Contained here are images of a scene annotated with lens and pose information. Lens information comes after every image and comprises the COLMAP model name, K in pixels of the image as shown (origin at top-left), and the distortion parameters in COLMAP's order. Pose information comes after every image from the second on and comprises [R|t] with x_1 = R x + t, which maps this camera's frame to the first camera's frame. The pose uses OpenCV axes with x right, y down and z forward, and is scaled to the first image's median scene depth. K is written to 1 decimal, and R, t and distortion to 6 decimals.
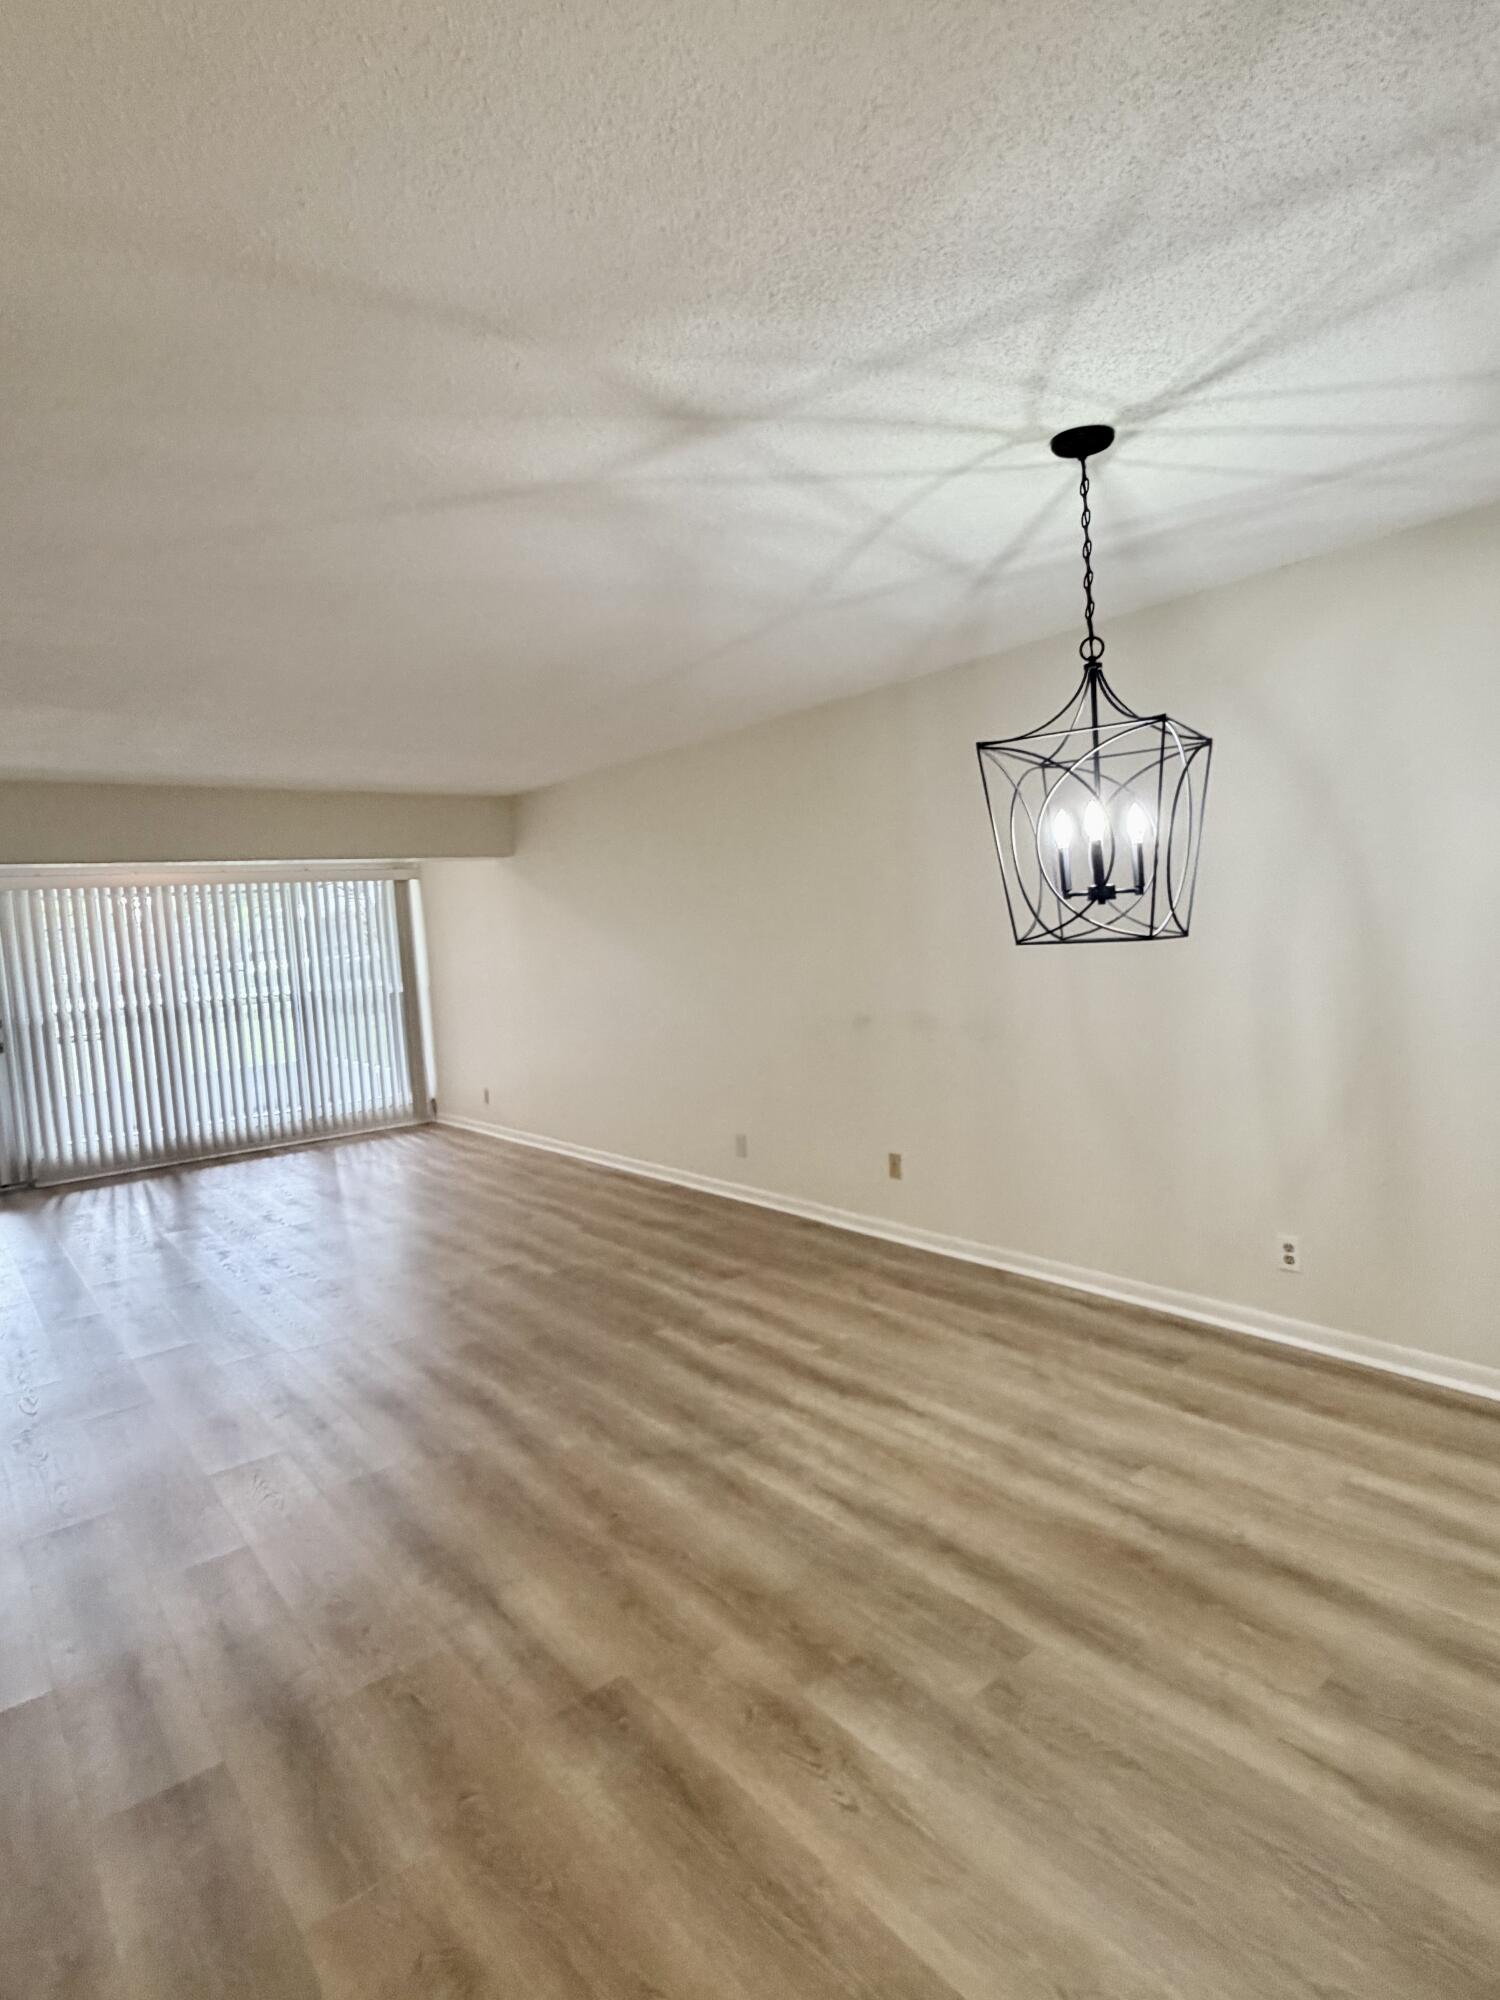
lens RADIAL K [[1086.9, 0, 754.0], [0, 1086.9, 1003.1], [0, 0, 1]] dist [-0.001479, 0.001161]
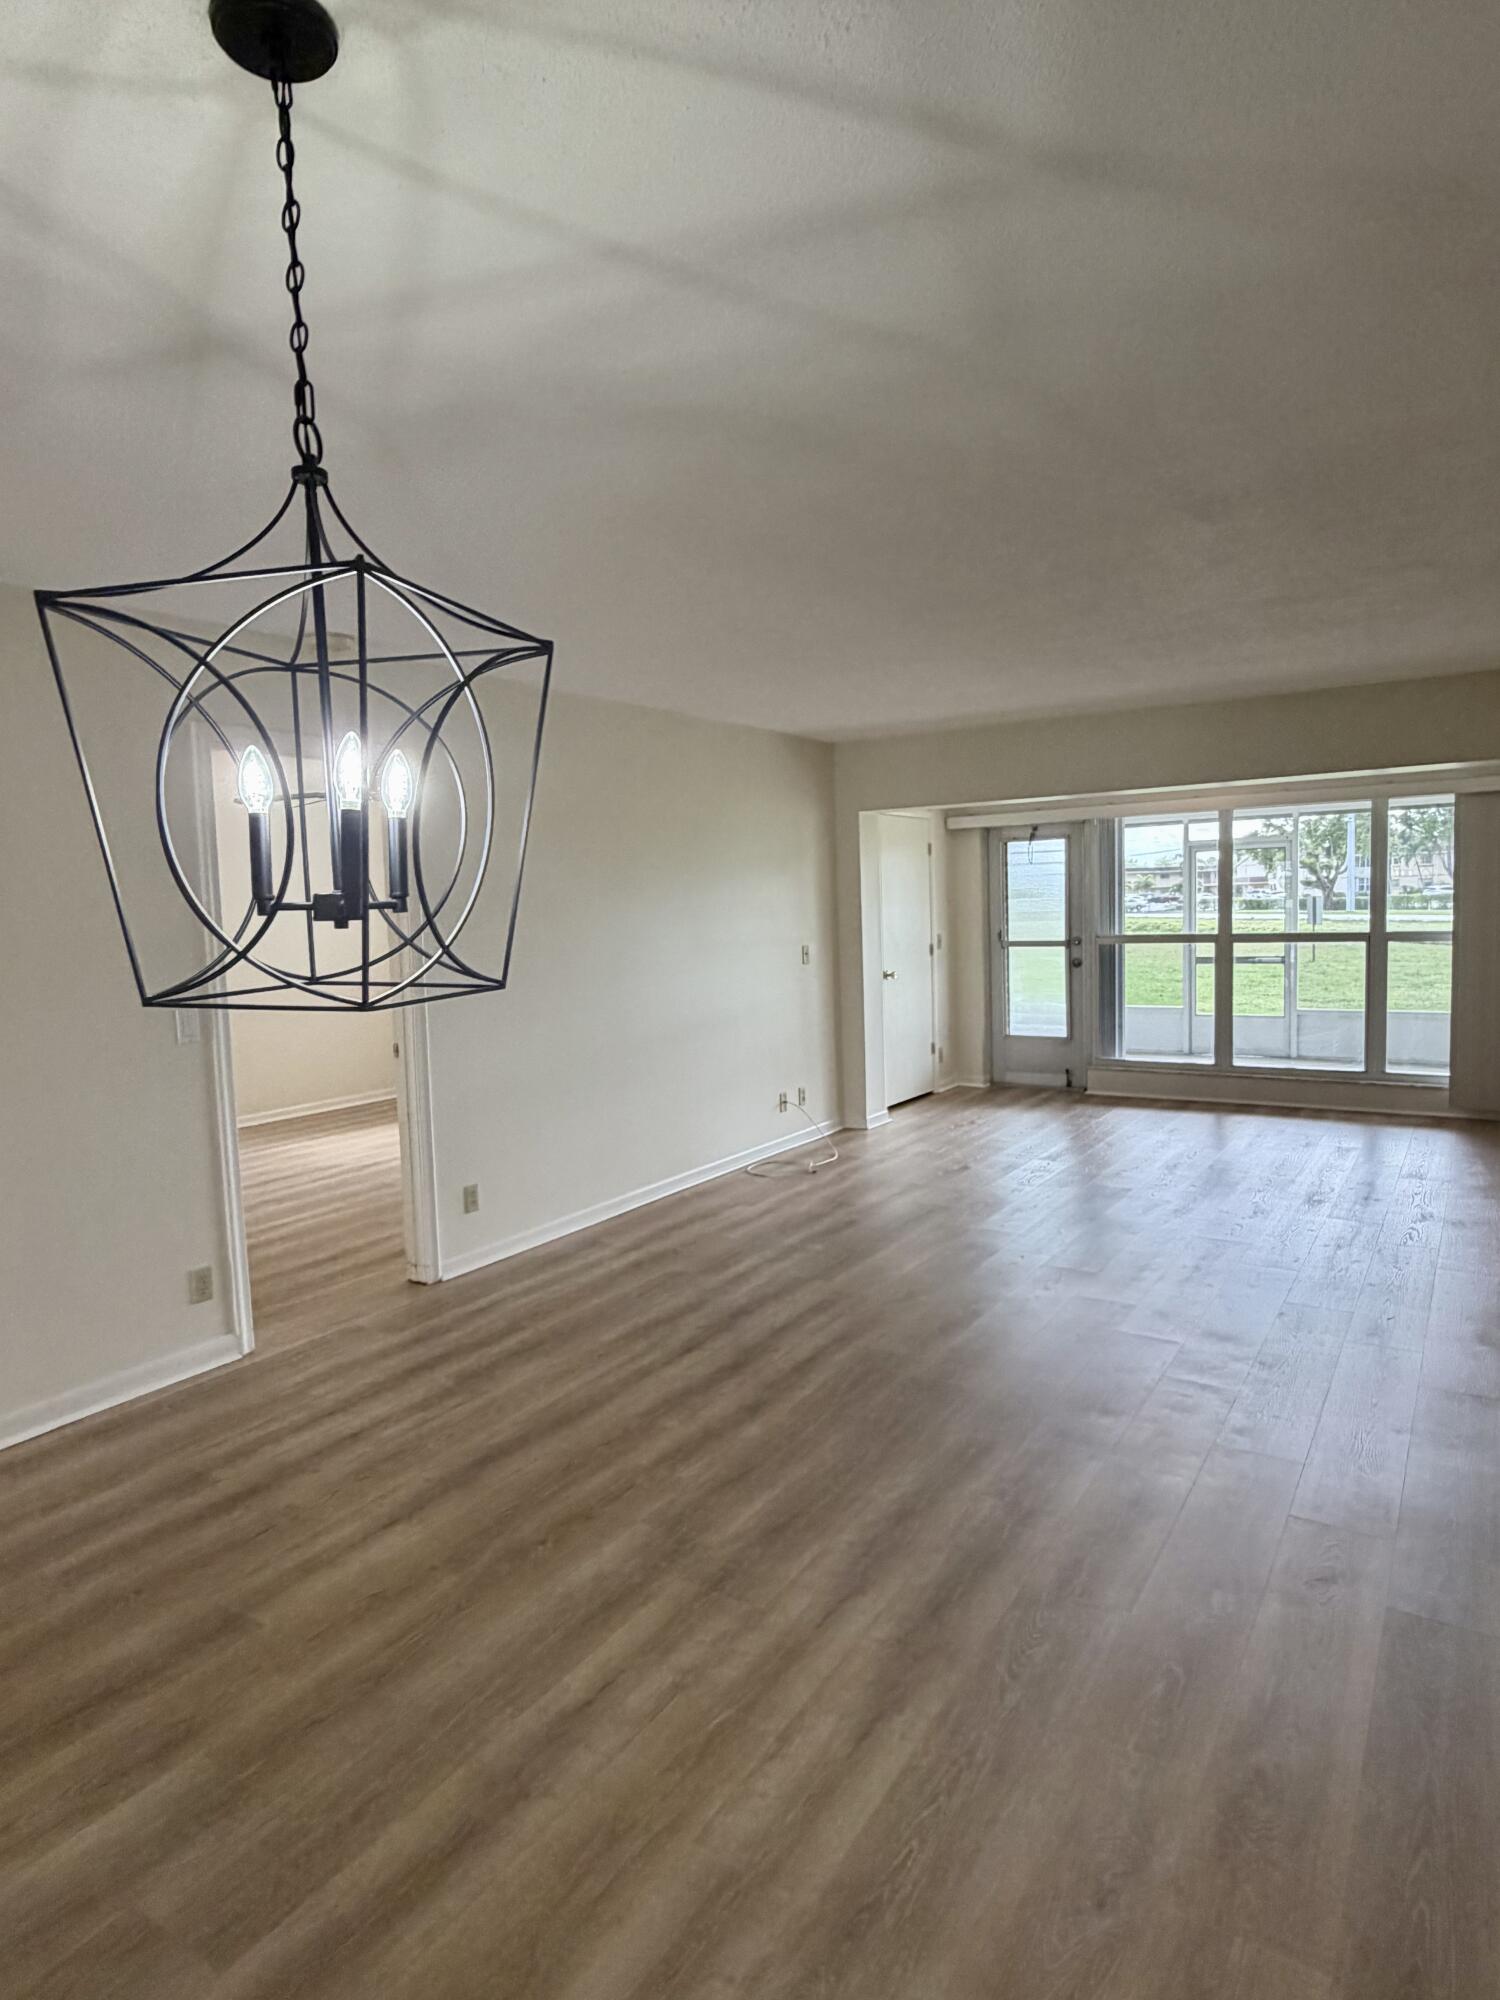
lens RADIAL K [[1139.8, 0, 756.3], [0, 1139.8, 1003.7], [0, 0, 1]] dist [0.004484, 0.001562]
pose [[0.320230, 0.136405, -0.937468, 0.701873], [-0.055761, 0.990578, 0.125085, -0.102844], [0.945697, 0.012218, 0.324819, 0.769704]]
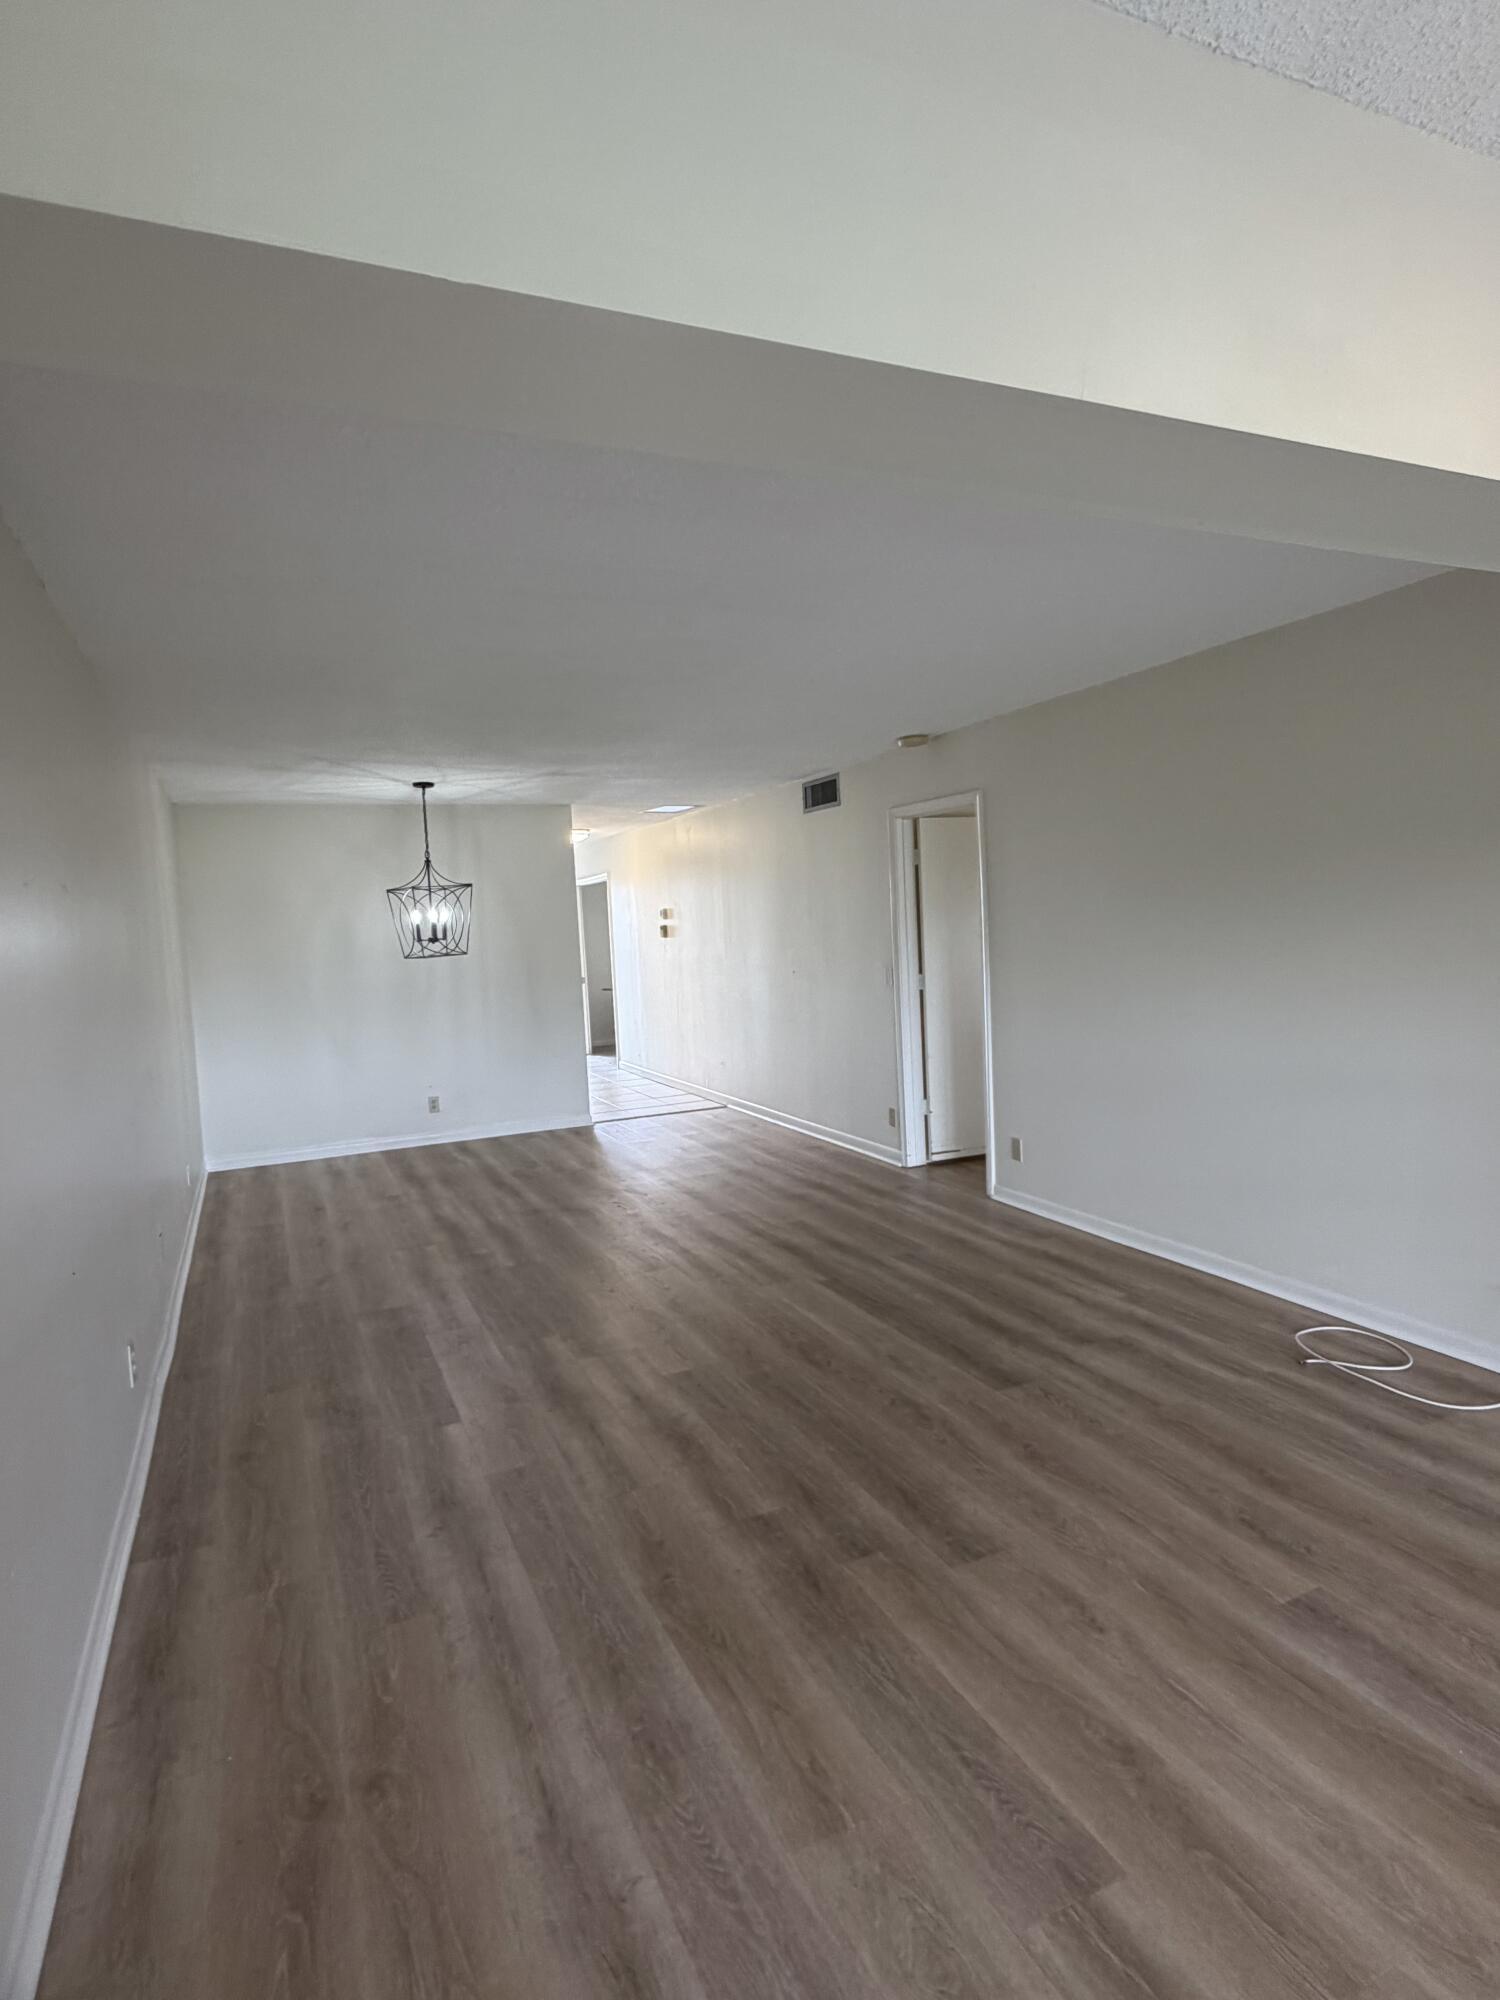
lens RADIAL K [[1086.9, 0, 752.8], [0, 1086.9, 997.0], [0, 0, 1]] dist [-0.001479, 0.001161]
pose [[-0.964943, 0.093638, 0.245186, -0.893652], [0.127274, 0.983945, 0.125118, -0.155127], [-0.229533, 0.151938, -0.961368, 2.717287]]
